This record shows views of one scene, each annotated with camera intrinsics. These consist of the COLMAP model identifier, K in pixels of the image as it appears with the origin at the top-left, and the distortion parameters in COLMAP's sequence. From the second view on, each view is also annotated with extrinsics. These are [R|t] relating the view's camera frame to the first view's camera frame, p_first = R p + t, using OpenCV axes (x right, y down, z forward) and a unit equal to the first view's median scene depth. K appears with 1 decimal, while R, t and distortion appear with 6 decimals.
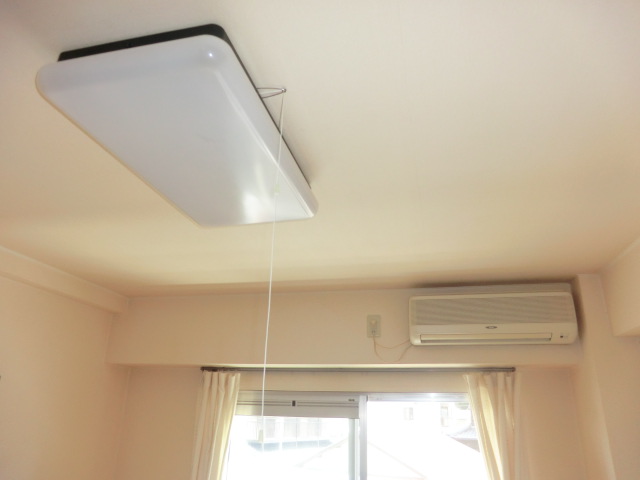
lens RADIAL K [[436.5, 0, 323.0], [0, 436.5, 241.9], [0, 0, 1]] dist [-0.076377, 0.001740]
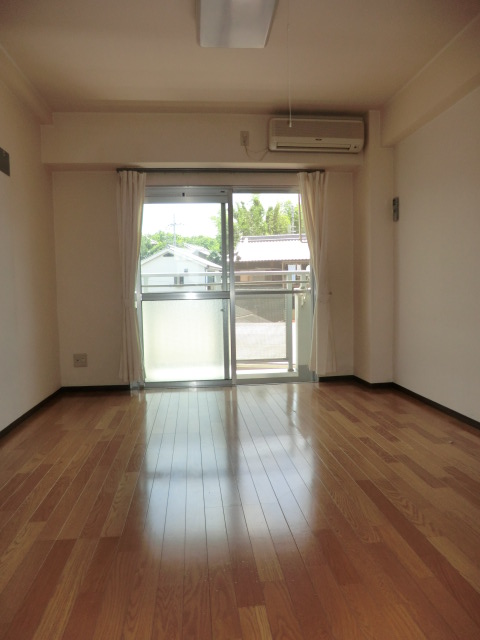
lens RADIAL K [[463.6, 0, 244.3], [0, 463.6, 318.3], [0, 0, 1]] dist [-0.022507, 0.006345]
pose [[0.945966, -0.060444, 0.318582, -0.463224], [-0.074956, 0.915104, 0.396189, 0.133661], [-0.315483, -0.398661, 0.861127, -0.690557]]
